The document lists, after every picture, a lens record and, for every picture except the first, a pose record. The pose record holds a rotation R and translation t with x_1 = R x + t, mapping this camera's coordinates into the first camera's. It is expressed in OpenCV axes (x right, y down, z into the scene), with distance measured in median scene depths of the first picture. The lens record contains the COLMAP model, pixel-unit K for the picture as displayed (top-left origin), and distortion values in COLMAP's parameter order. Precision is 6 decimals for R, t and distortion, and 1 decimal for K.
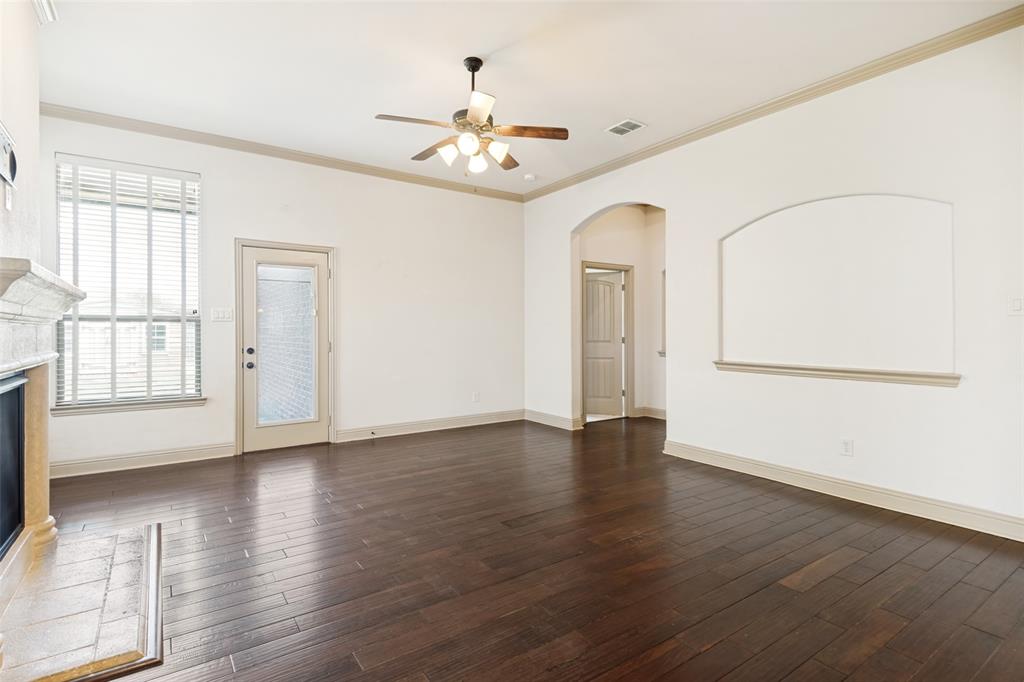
lens RADIAL K [[490.4, 0, 508.9], [0, 490.4, 336.4], [0, 0, 1]] dist [0.001918, -0.000086]
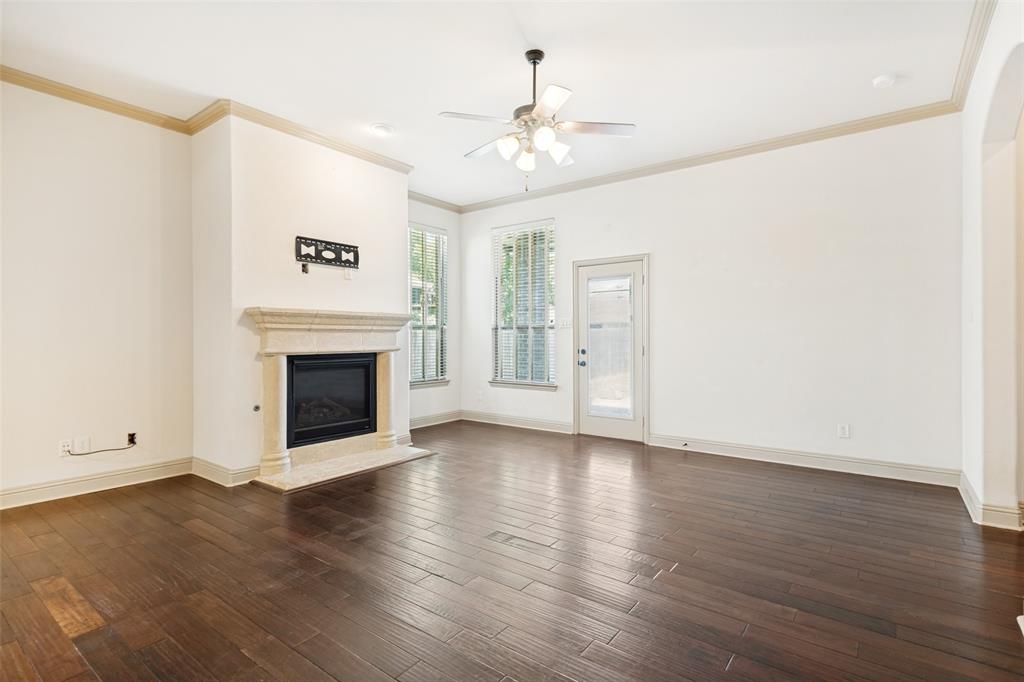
lens RADIAL K [[490.4, 0, 508.9], [0, 490.4, 336.4], [0, 0, 1]] dist [0.001918, -0.000086]
pose [[0.311722, 0.000524, -0.950173, 0.576901], [-0.006156, 0.999980, -0.001468, -0.005568], [0.950153, 0.006307, 0.311719, 0.444636]]
